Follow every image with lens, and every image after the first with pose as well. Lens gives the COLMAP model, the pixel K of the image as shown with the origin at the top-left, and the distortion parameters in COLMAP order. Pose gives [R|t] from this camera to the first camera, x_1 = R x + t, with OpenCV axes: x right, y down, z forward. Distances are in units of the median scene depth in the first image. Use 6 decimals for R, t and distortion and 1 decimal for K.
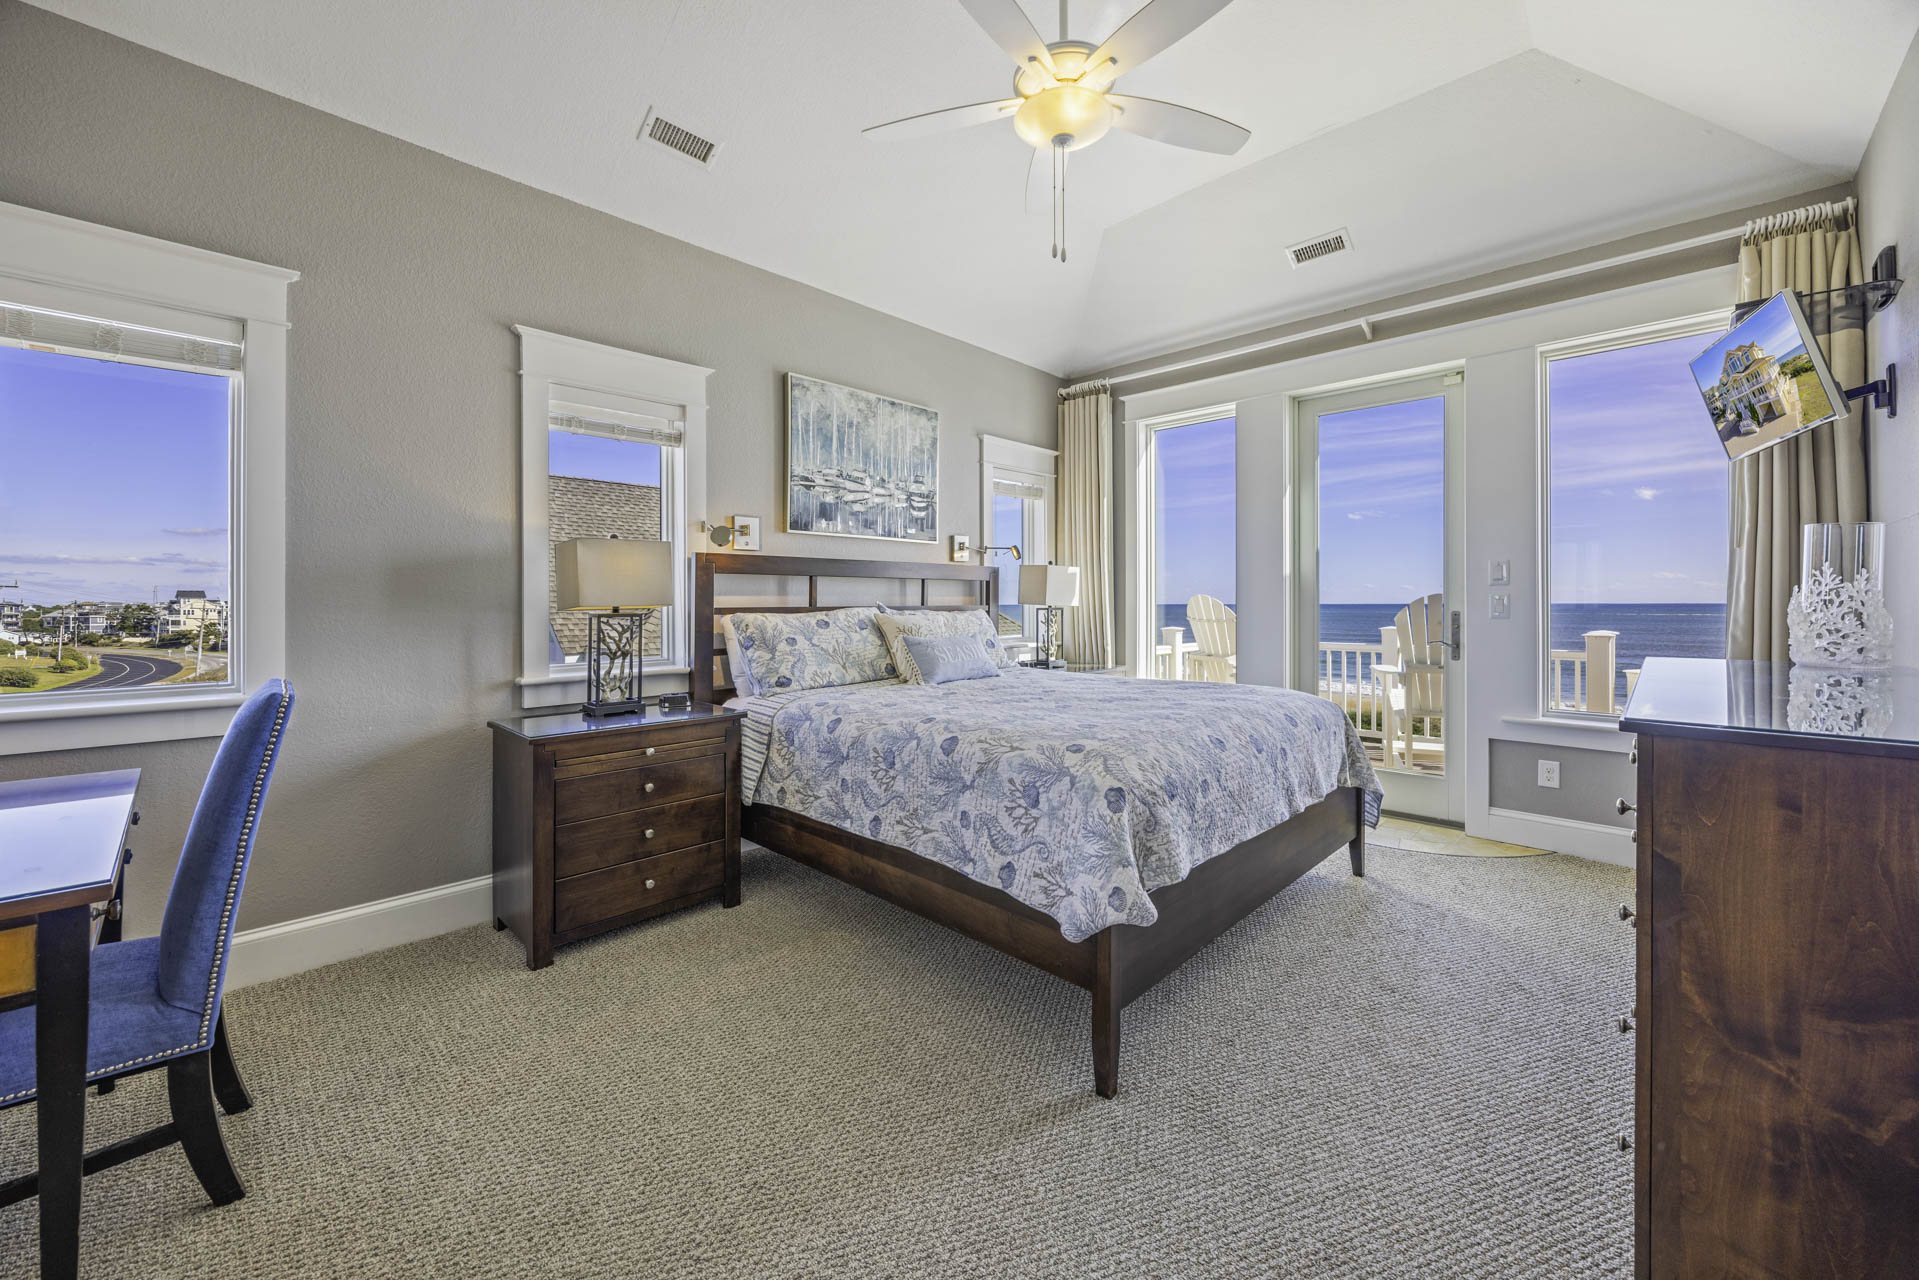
lens RADIAL K [[746.4, 0, 949.7], [0, 746.4, 585.4], [0, 0, 1]] dist [0.000421, 0.000066]
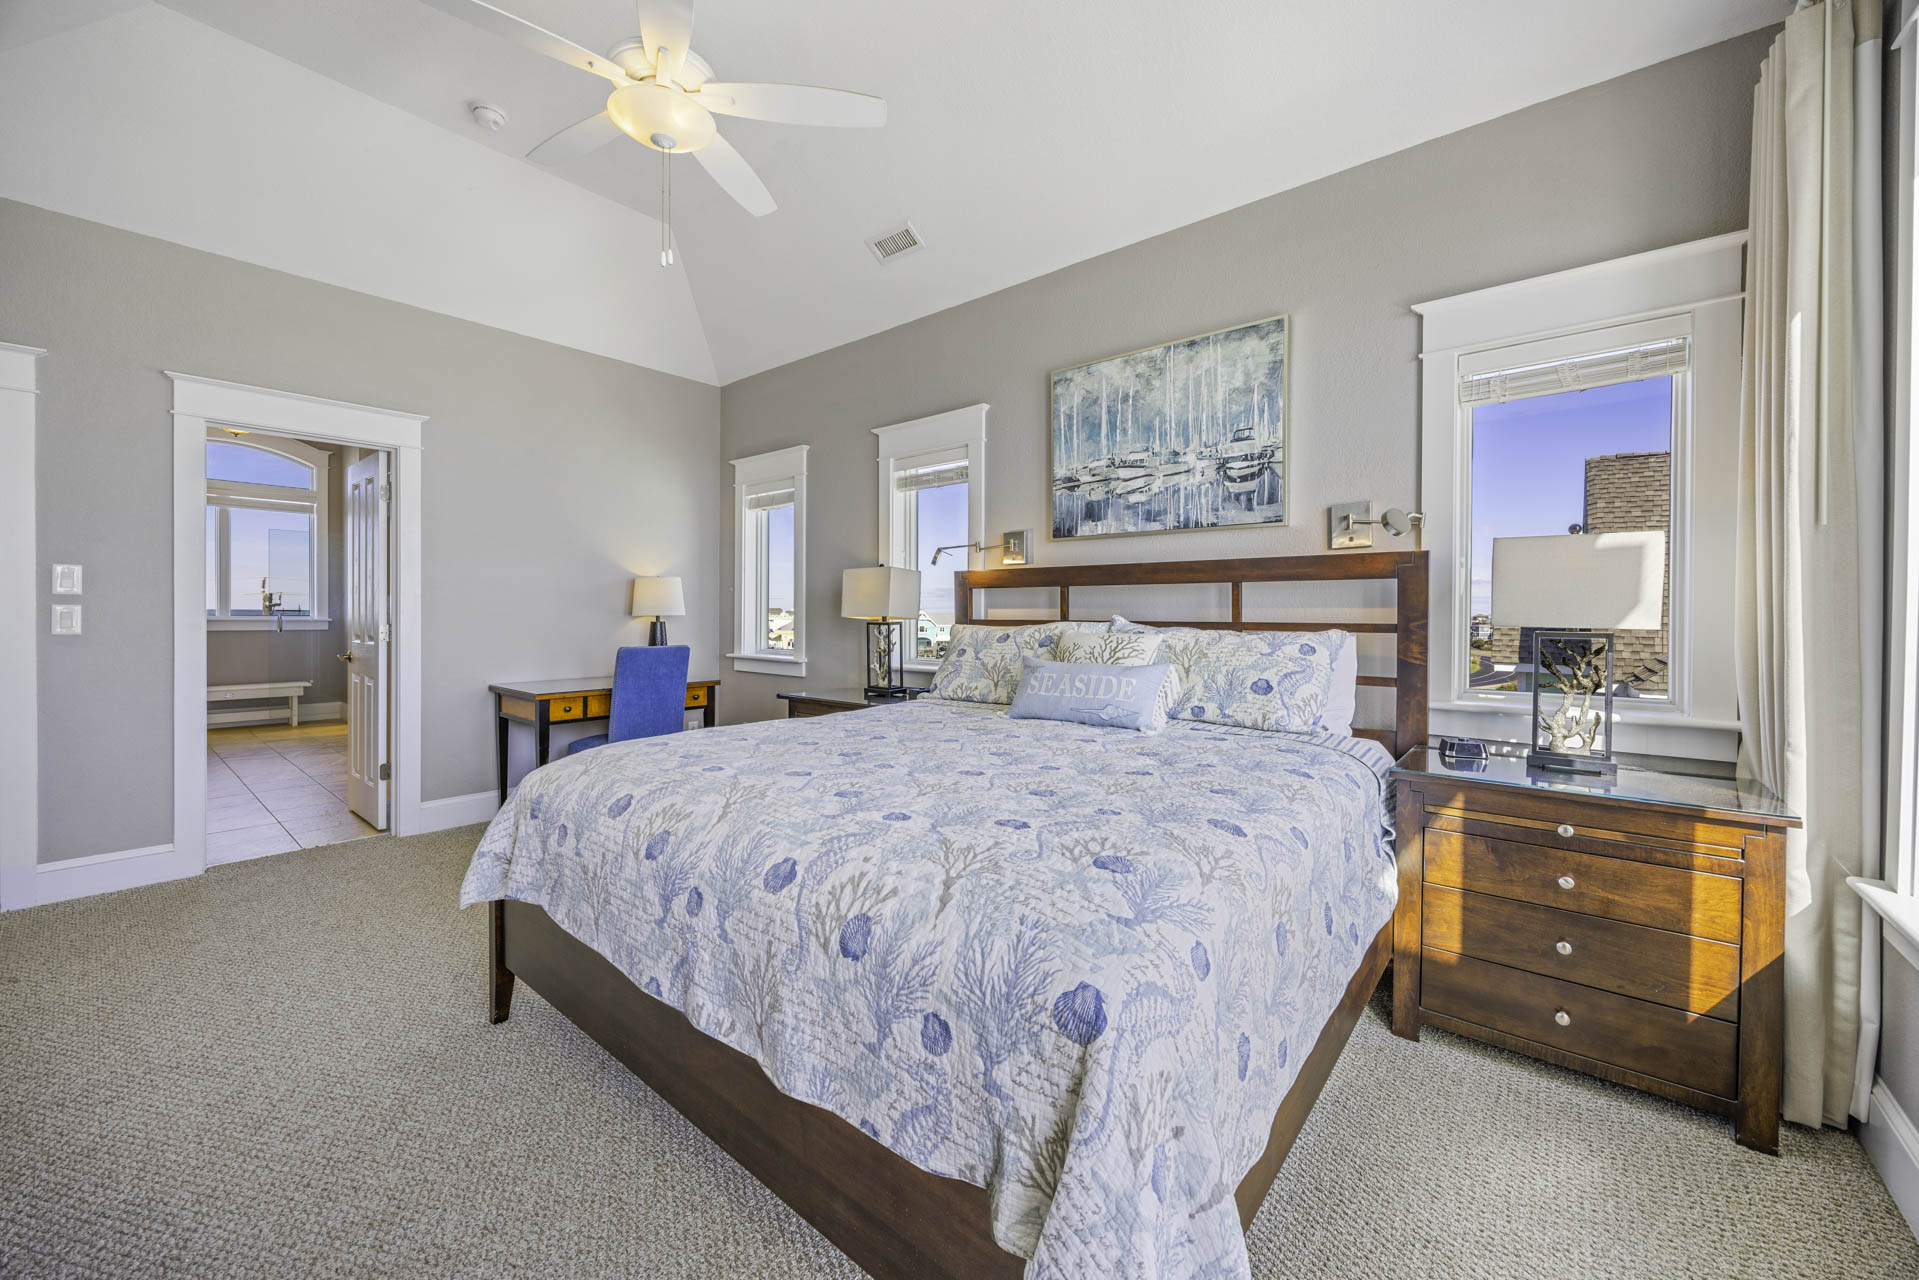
lens RADIAL K [[728.6, 0, 951.2], [0, 728.6, 613.6], [0, 0, 1]] dist [-0.000719, -0.000077]
pose [[0.078606, 0.002597, -0.996902, 0.642143], [0.017259, 0.999843, 0.003965, 0.013601], [0.996756, -0.017517, 0.078549, 0.734955]]
